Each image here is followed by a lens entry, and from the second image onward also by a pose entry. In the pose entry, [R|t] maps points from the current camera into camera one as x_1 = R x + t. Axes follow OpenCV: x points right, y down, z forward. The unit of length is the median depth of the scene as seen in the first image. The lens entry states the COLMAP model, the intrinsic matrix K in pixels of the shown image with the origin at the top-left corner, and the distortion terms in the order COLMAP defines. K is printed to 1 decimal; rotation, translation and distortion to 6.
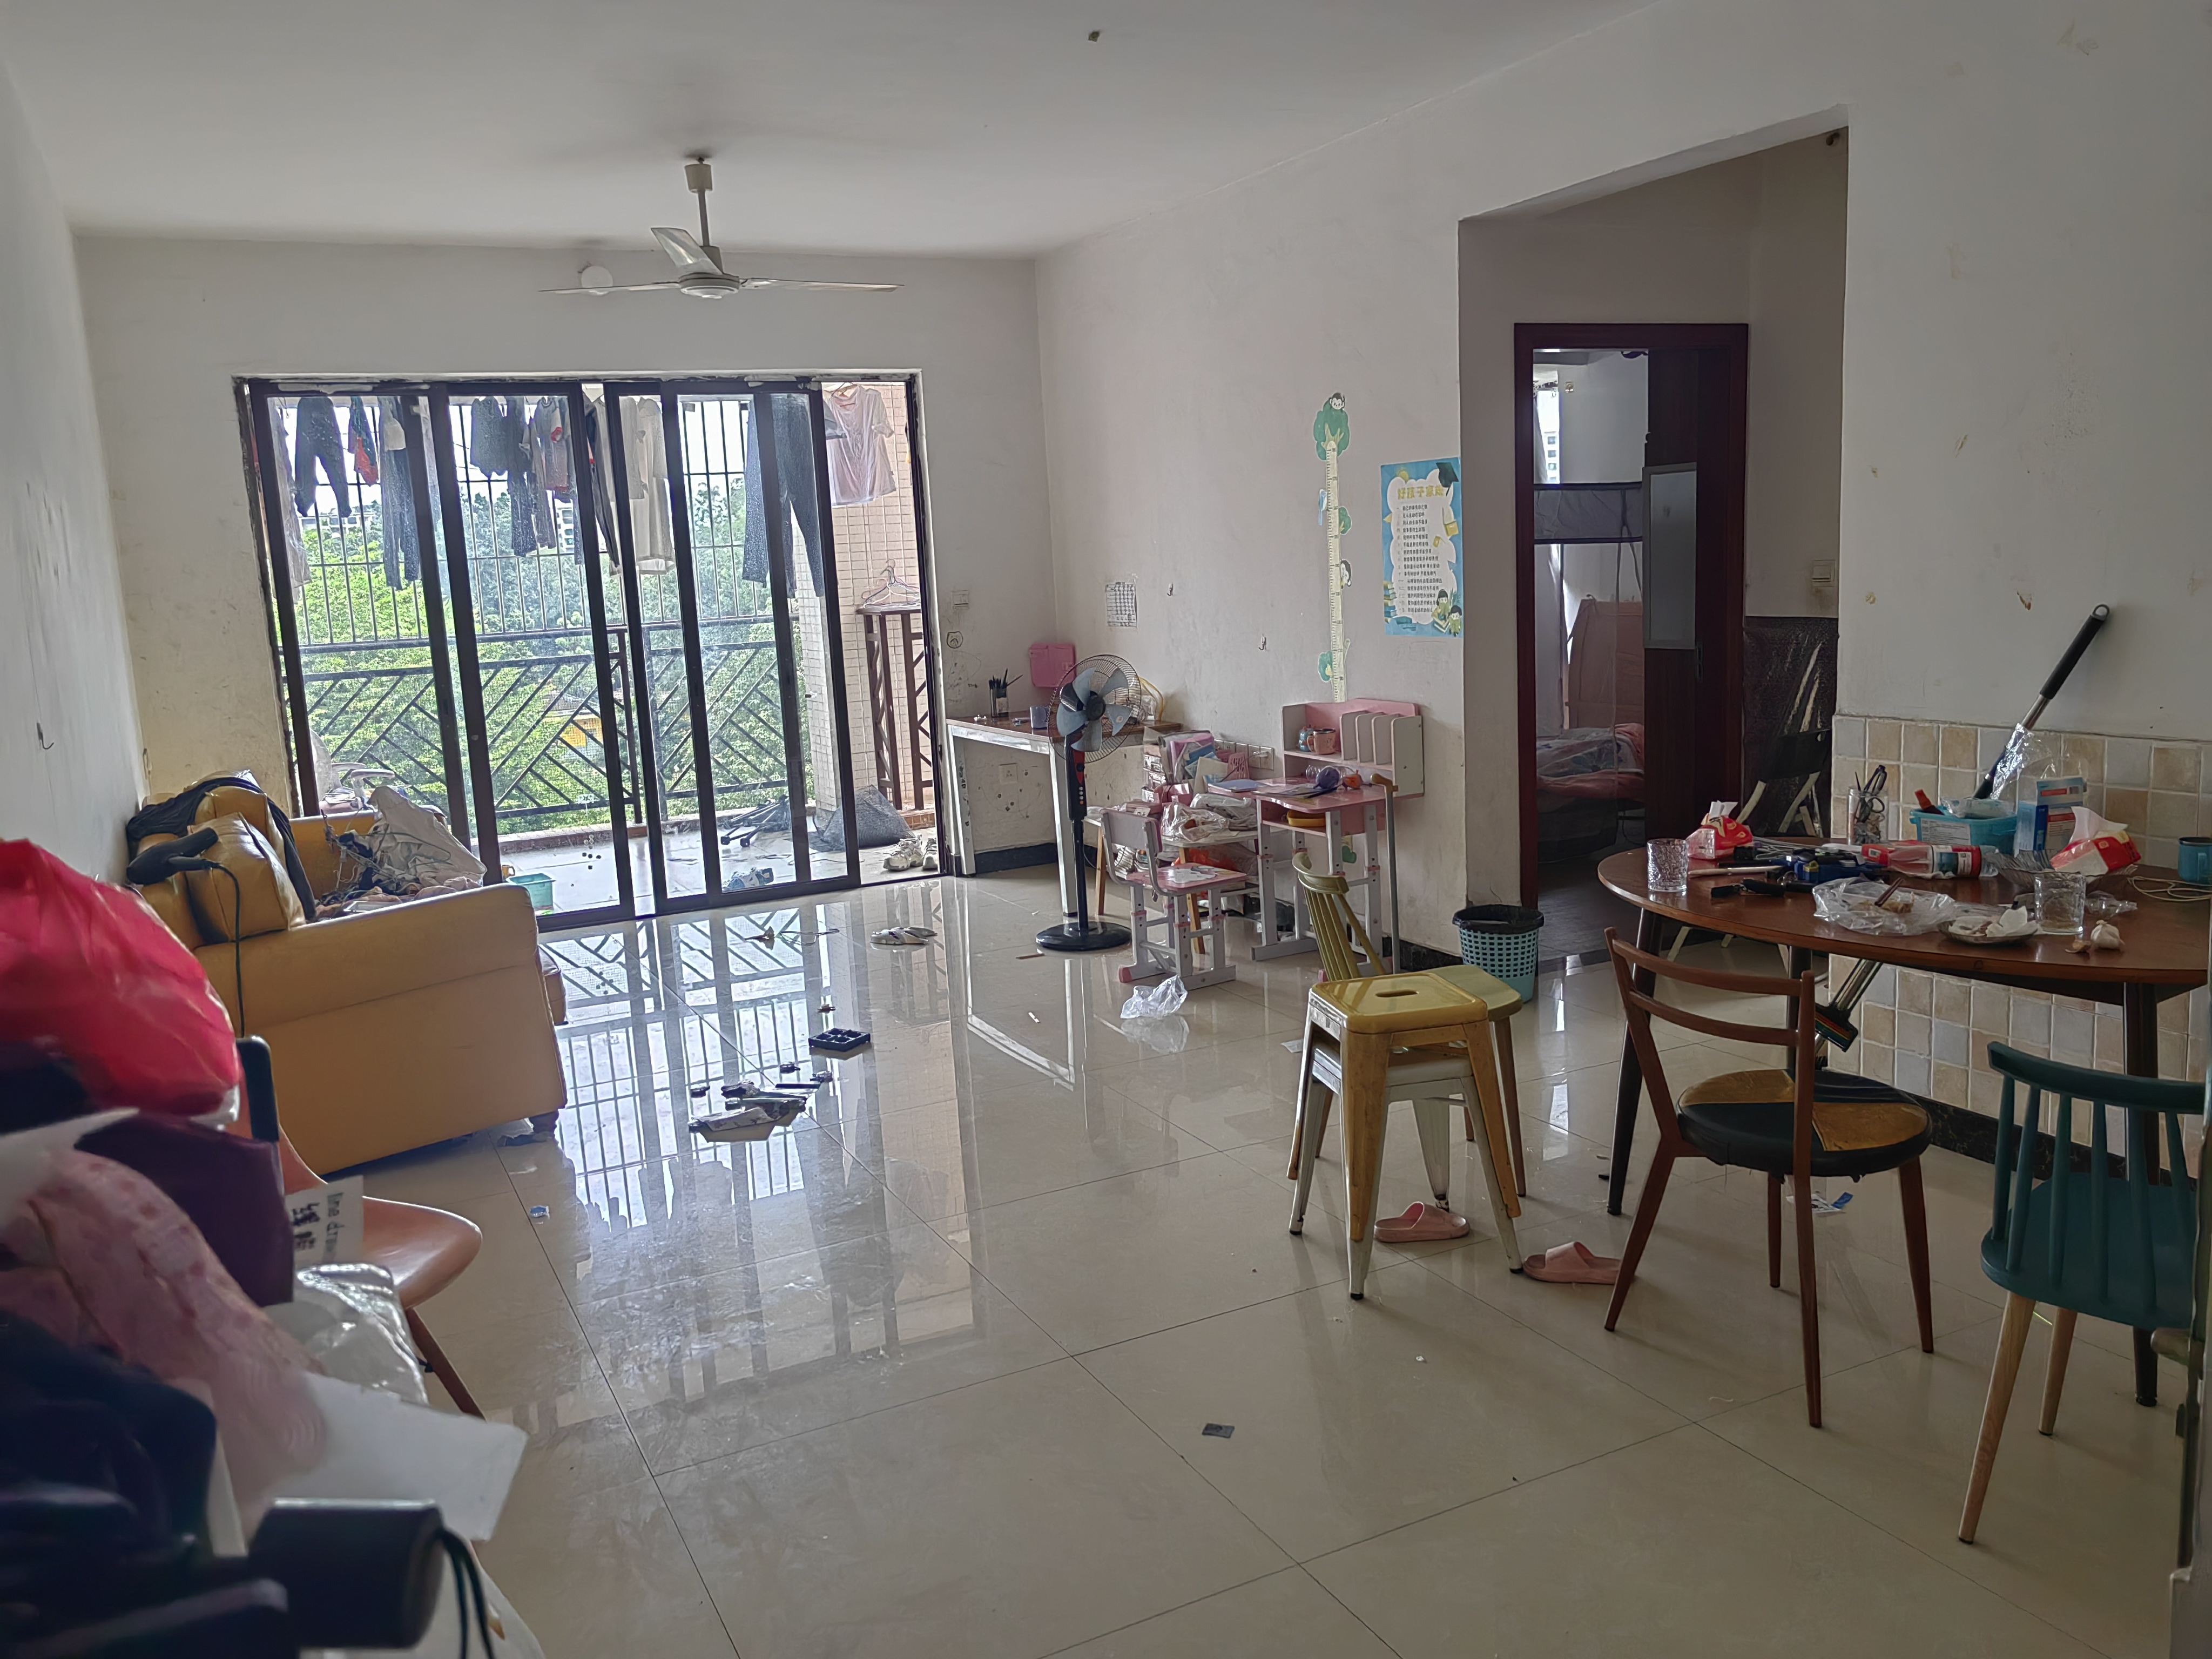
lens RADIAL K [[1756.7, 0, 1113.2], [0, 1756.7, 832.5], [0, 0, 1]] dist [0.075269, 0.003634]
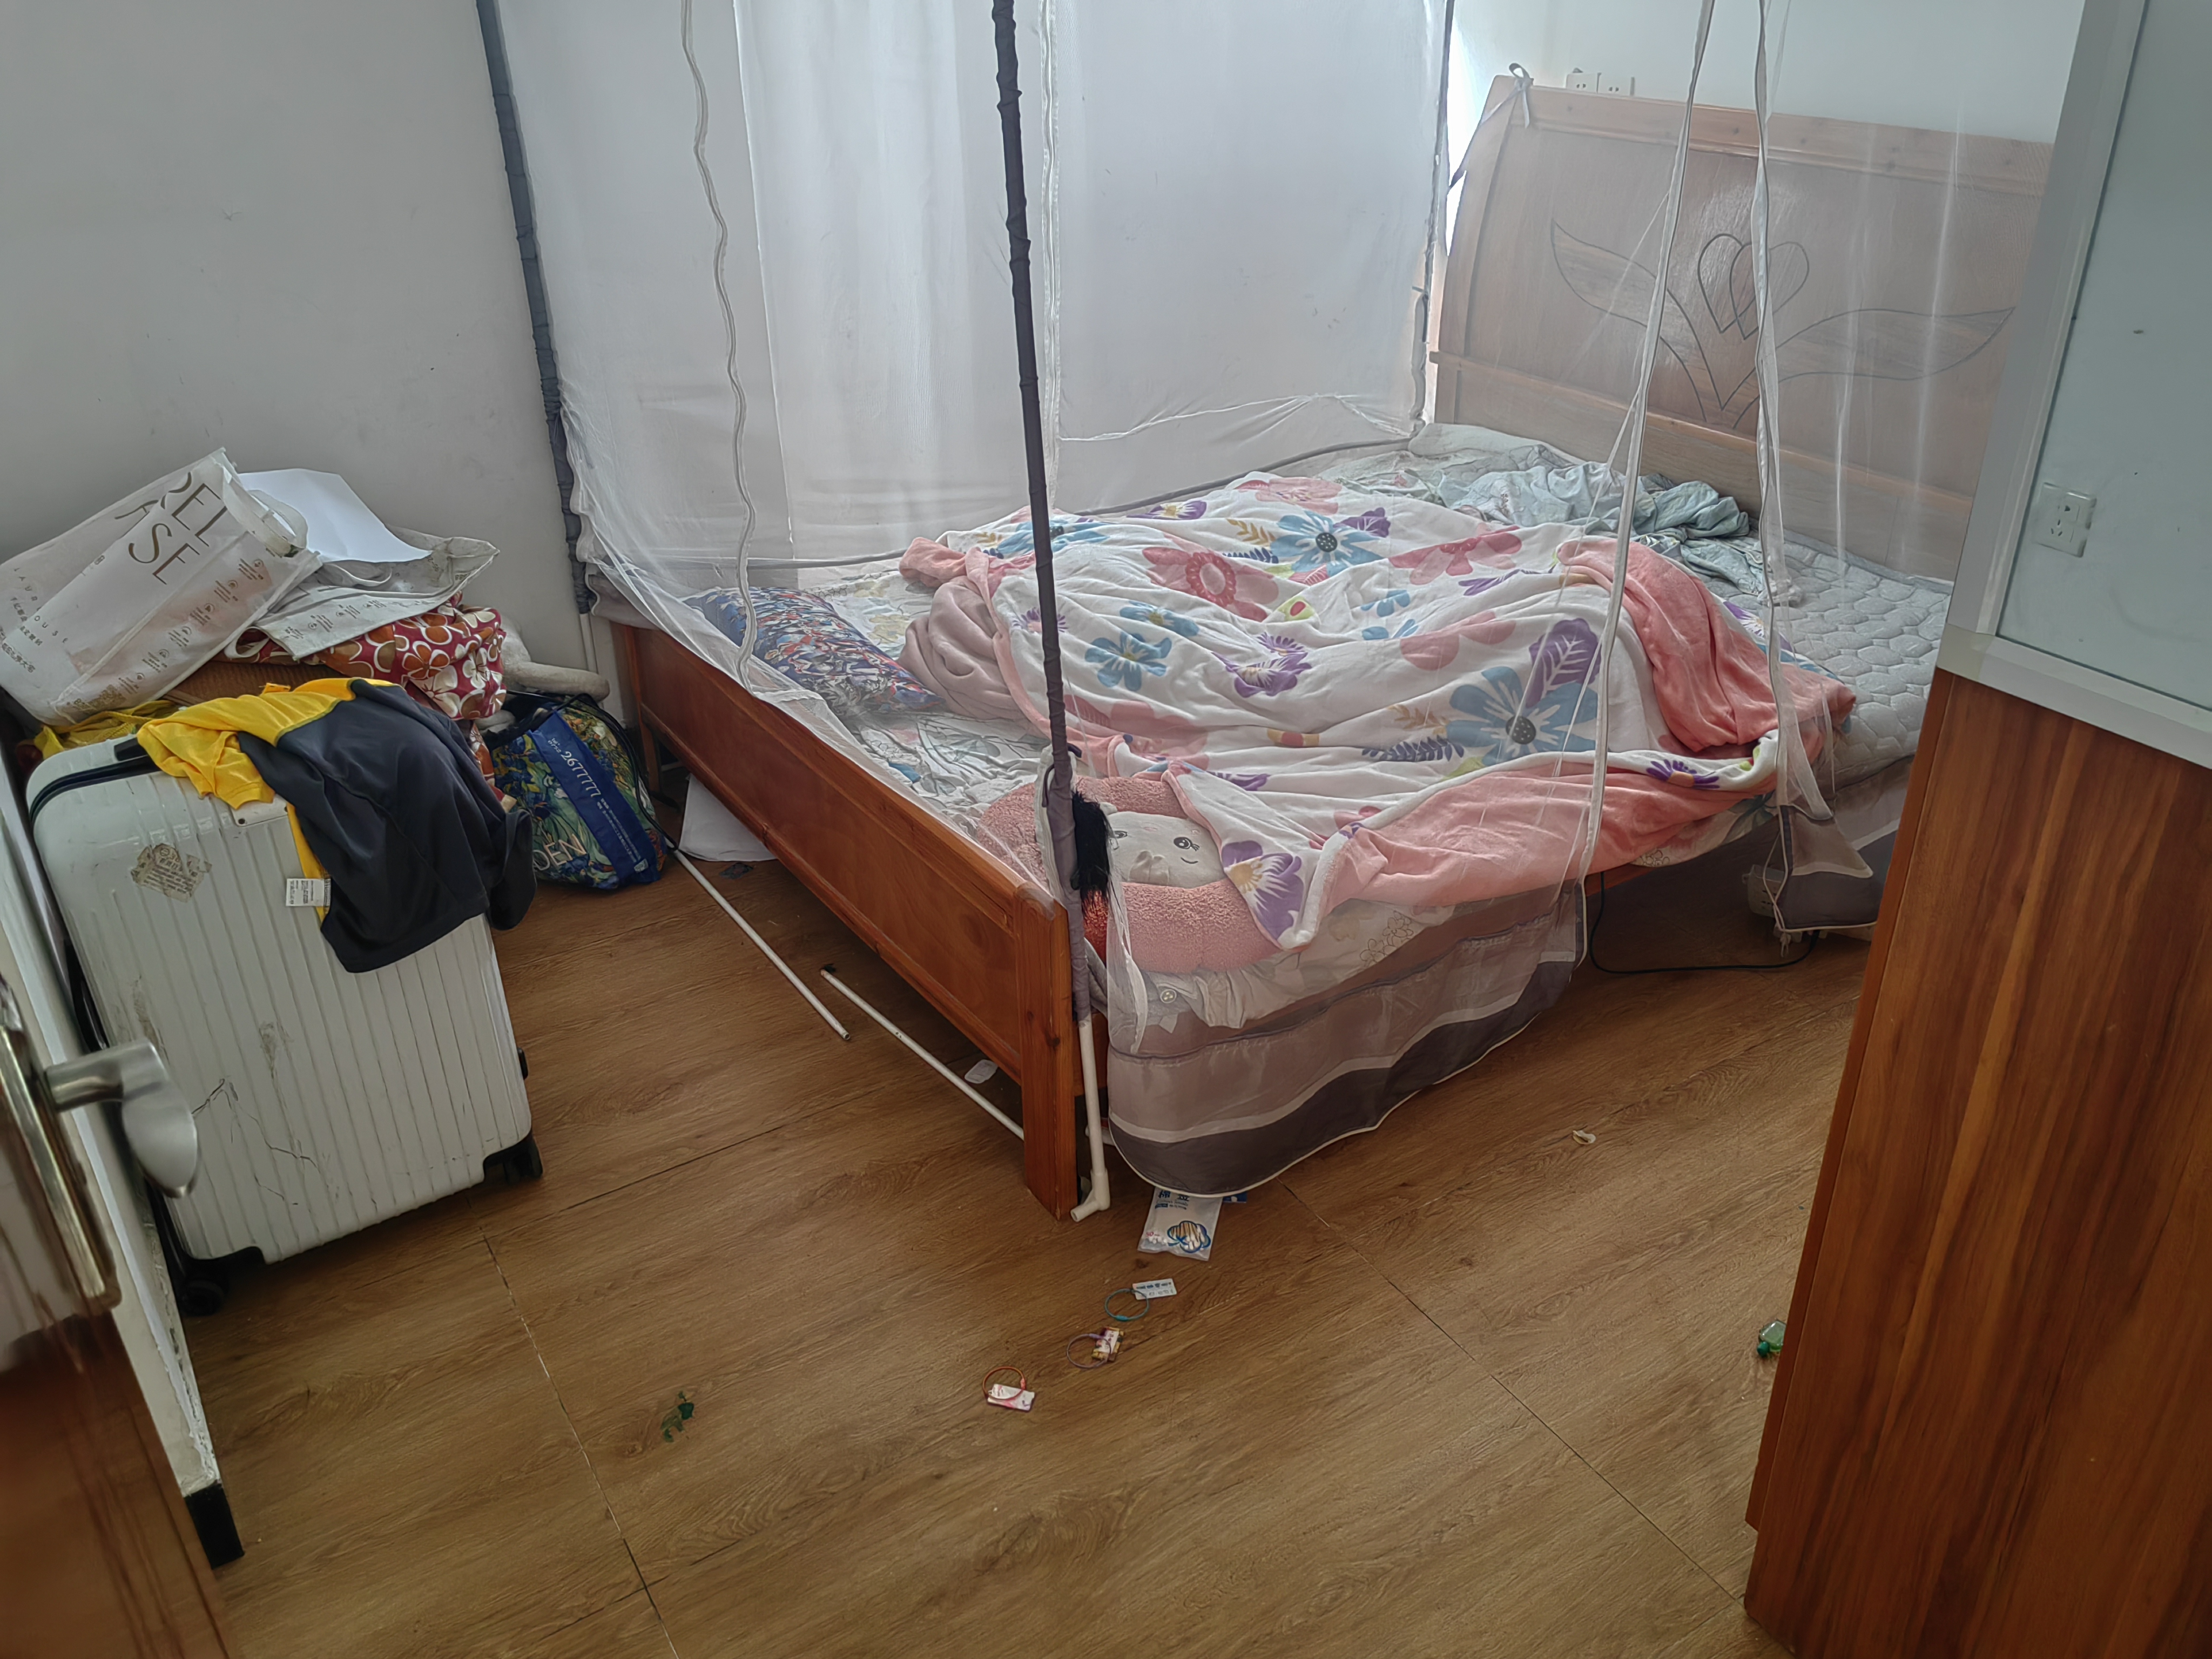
lens RADIAL K [[1756.7, 0, 1108.8], [0, 1756.7, 831.7], [0, 0, 1]] dist [0.075269, 0.003634]
pose [[0.995070, -0.021231, 0.096874, 0.147724], [-0.010884, 0.947535, 0.319468, -0.098426], [-0.098574, -0.318947, 0.942632, 0.614791]]
